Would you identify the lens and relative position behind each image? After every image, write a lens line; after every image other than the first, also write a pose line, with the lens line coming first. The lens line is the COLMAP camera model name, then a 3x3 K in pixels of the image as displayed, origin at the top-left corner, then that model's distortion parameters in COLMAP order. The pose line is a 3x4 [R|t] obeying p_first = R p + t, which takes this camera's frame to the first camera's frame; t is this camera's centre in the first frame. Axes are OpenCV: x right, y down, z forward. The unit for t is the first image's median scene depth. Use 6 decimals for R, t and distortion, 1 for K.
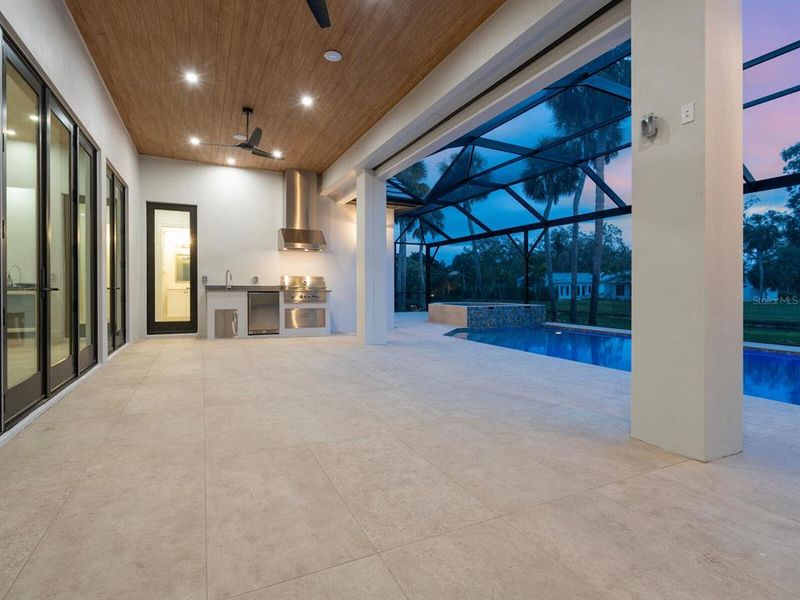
lens RADIAL K [[410.2, 0, 398.0], [0, 410.2, 286.6], [0, 0, 1]] dist [0.000498, -0.003415]
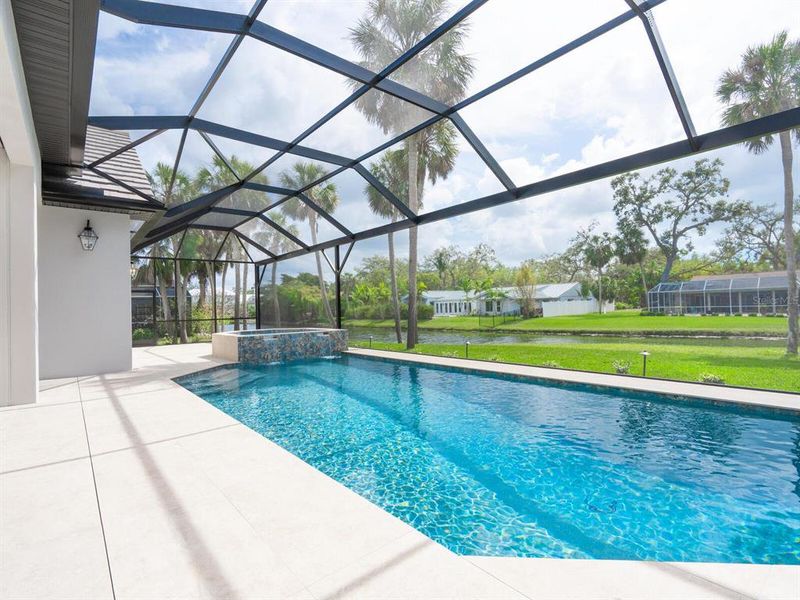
lens RADIAL K [[410.2, 0, 399.4], [0, 410.2, 303.5], [0, 0, 1]] dist [0.000498, -0.003415]
pose [[0.969350, -0.027557, 0.244134, 0.402963], [0.029361, 0.999562, -0.003750, -0.006629], [-0.243924, 0.010803, 0.969734, 0.190681]]
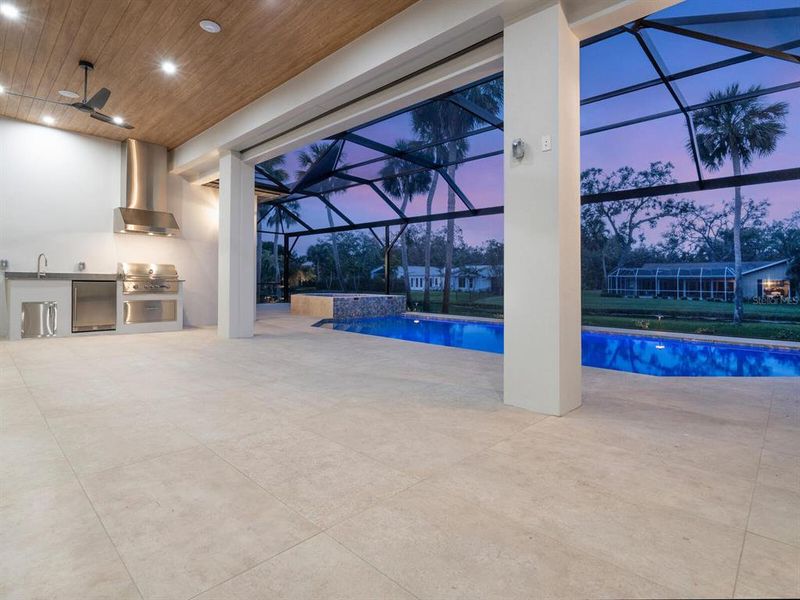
lens RADIAL K [[410.2, 0, 400.2], [0, 410.2, 275.9], [0, 0, 1]] dist [0.000498, -0.003415]
pose [[0.939054, 0.014888, 0.343448, -0.034292], [-0.013332, 0.999887, -0.006890, 0.000458], [-0.343512, 0.001891, 0.939146, -0.007595]]
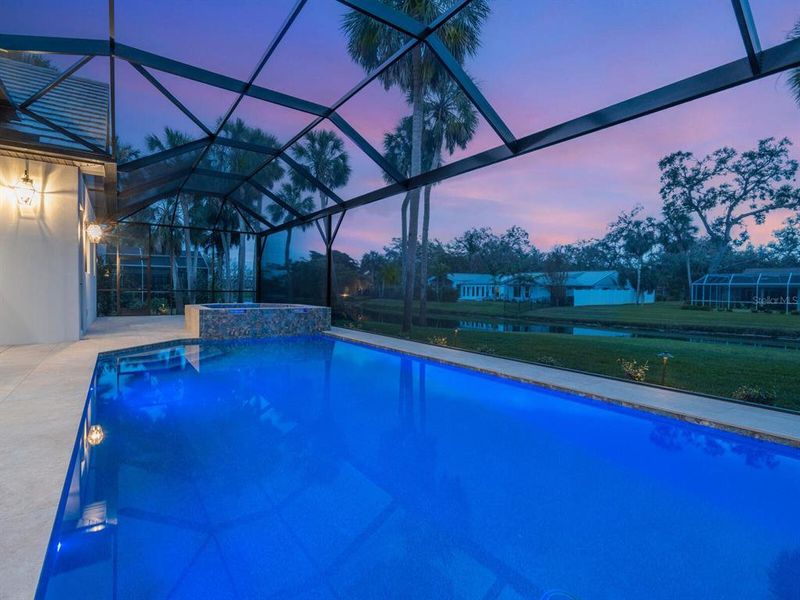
lens RADIAL K [[410.2, 0, 395.9], [0, 410.2, 302.0], [0, 0, 1]] dist [0.000498, -0.003415]
pose [[0.986670, 0.009172, 0.162477, 0.562859], [-0.015640, 0.999133, 0.038575, 0.002635], [-0.161982, -0.040602, 0.985958, 0.316841]]
